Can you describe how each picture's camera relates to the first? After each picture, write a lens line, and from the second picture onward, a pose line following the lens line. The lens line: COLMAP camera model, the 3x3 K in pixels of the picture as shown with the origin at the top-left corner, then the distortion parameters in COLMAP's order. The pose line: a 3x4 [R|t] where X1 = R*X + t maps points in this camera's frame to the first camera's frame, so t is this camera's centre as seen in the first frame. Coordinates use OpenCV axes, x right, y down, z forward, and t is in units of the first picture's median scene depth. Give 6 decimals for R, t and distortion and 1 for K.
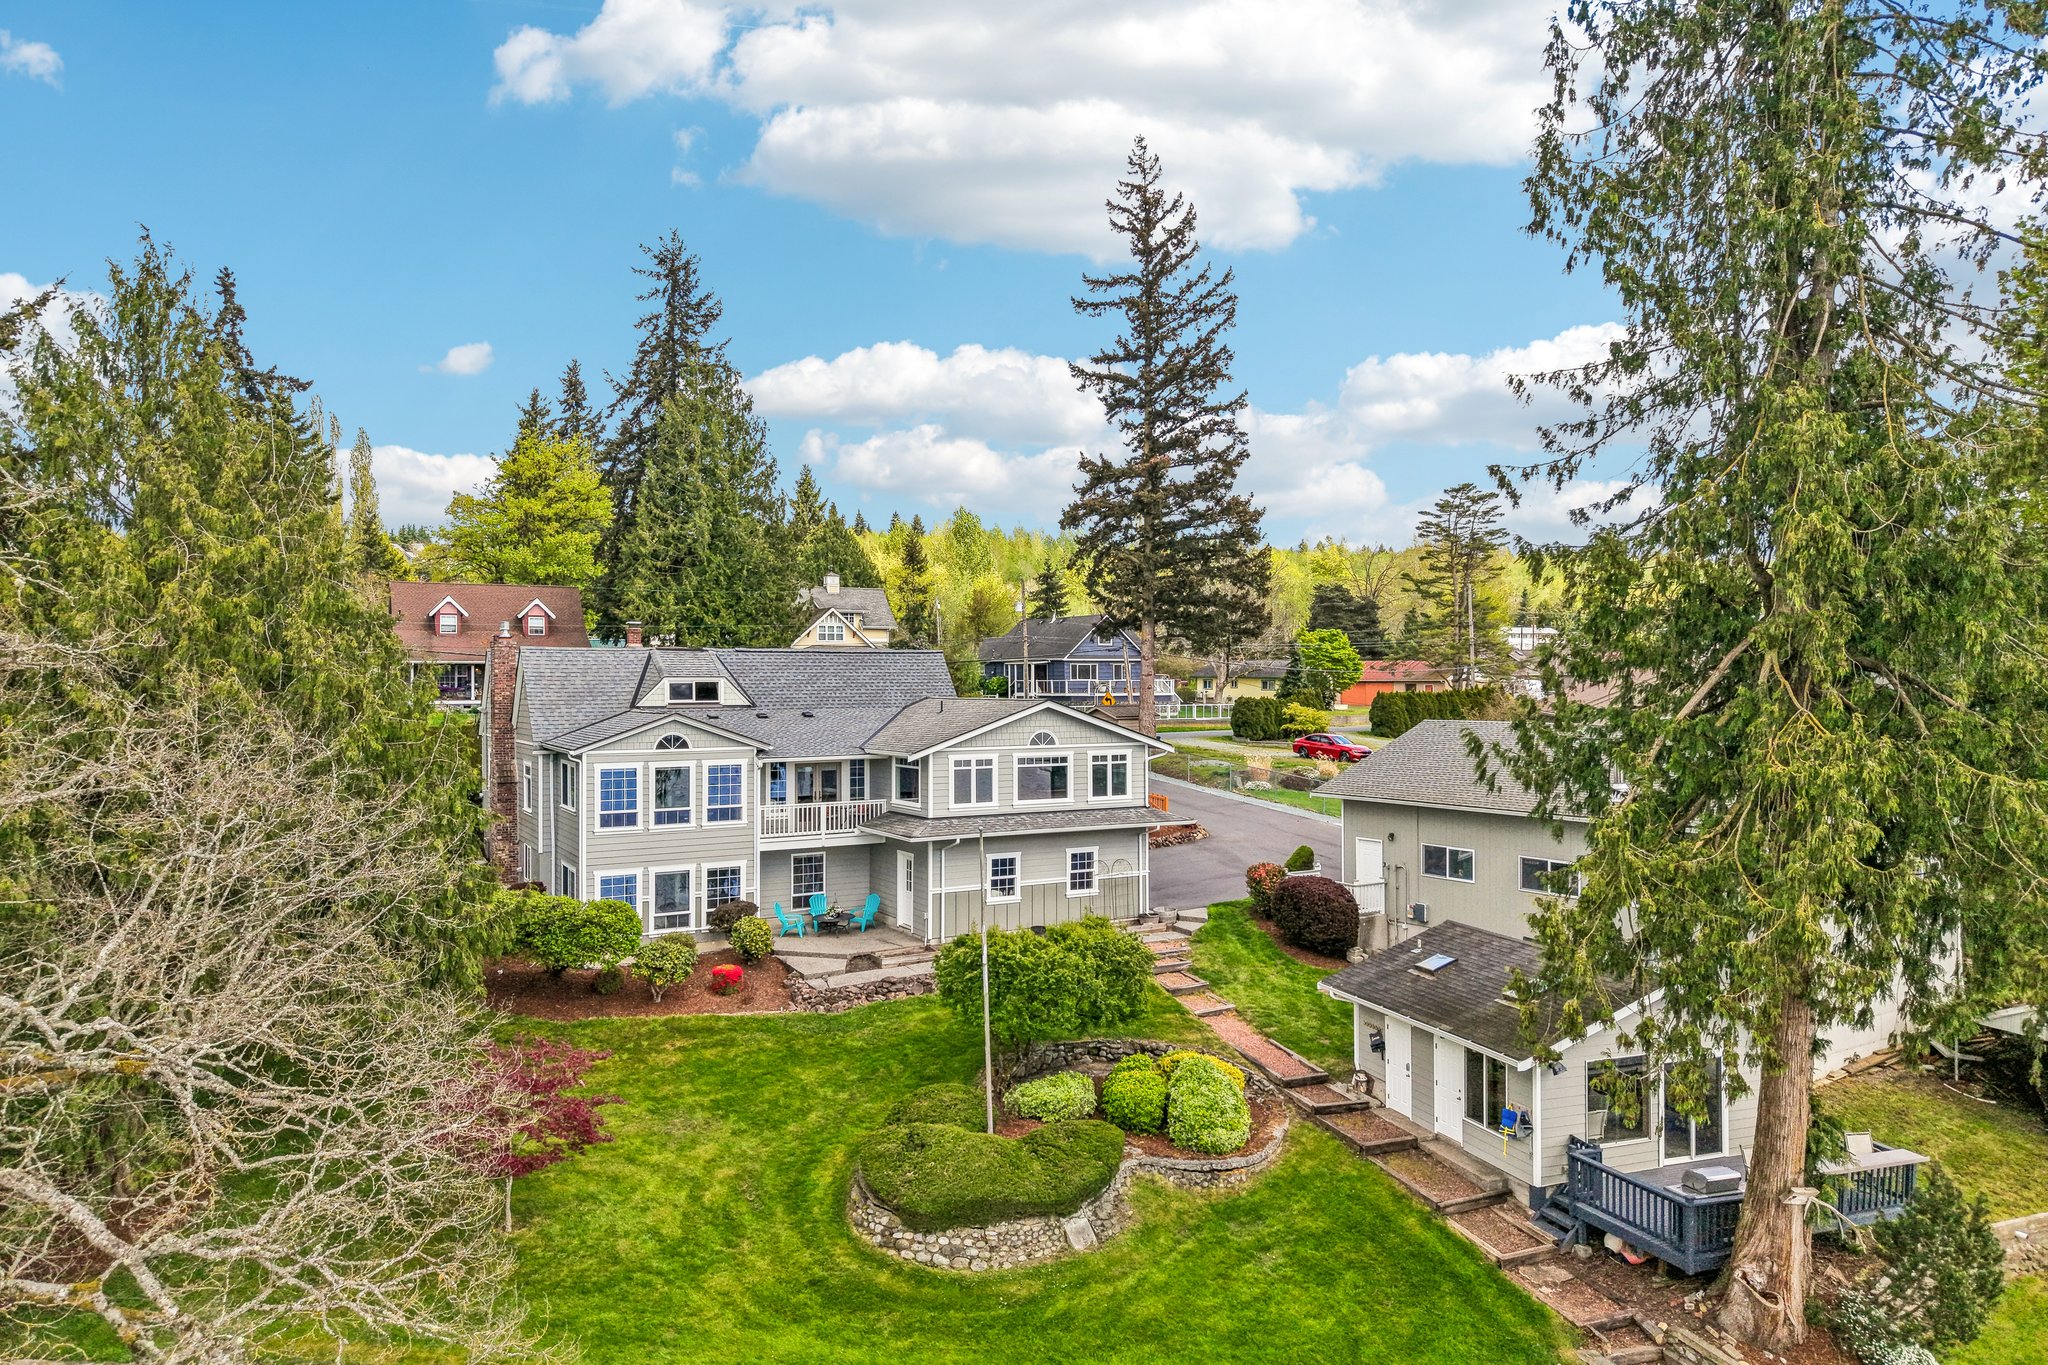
lens RADIAL K [[1382.0, 0, 1032.4], [0, 1382.0, 700.0], [0, 0, 1]] dist [0.044386, -0.054541]
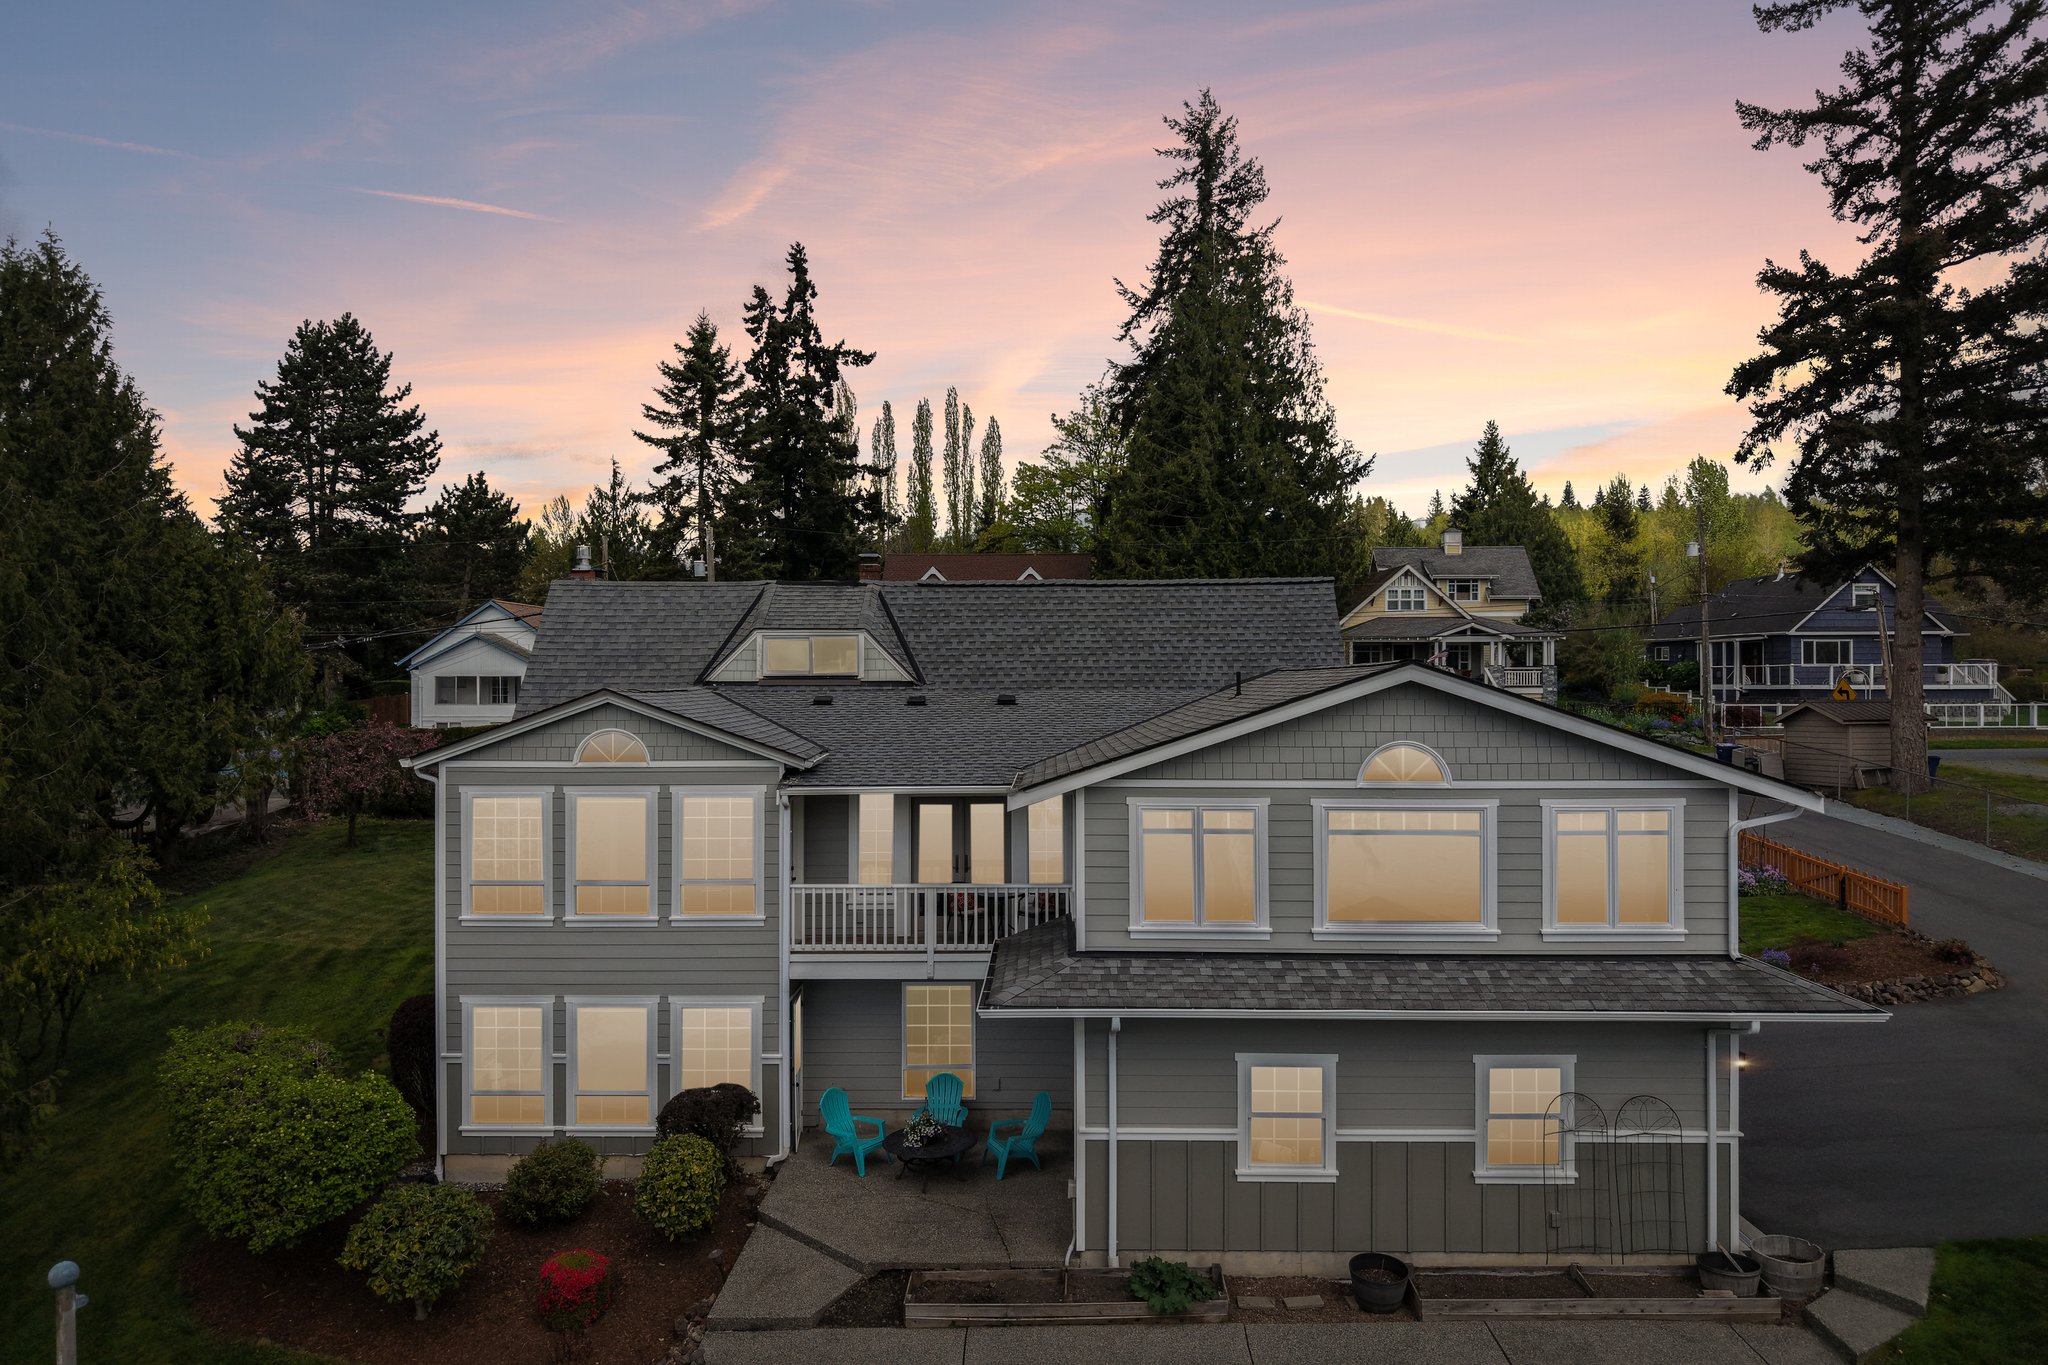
lens RADIAL K [[1388.1, 0, 1024.0], [0, 1388.1, 682.5], [0, 0, 1]] dist [0.034771, -0.031492]
pose [[0.862316, 0.000211, -0.506370, 0.051455], [-0.007232, 0.999903, -0.011901, 0.004958], [0.506319, 0.013924, 0.862234, 0.275814]]
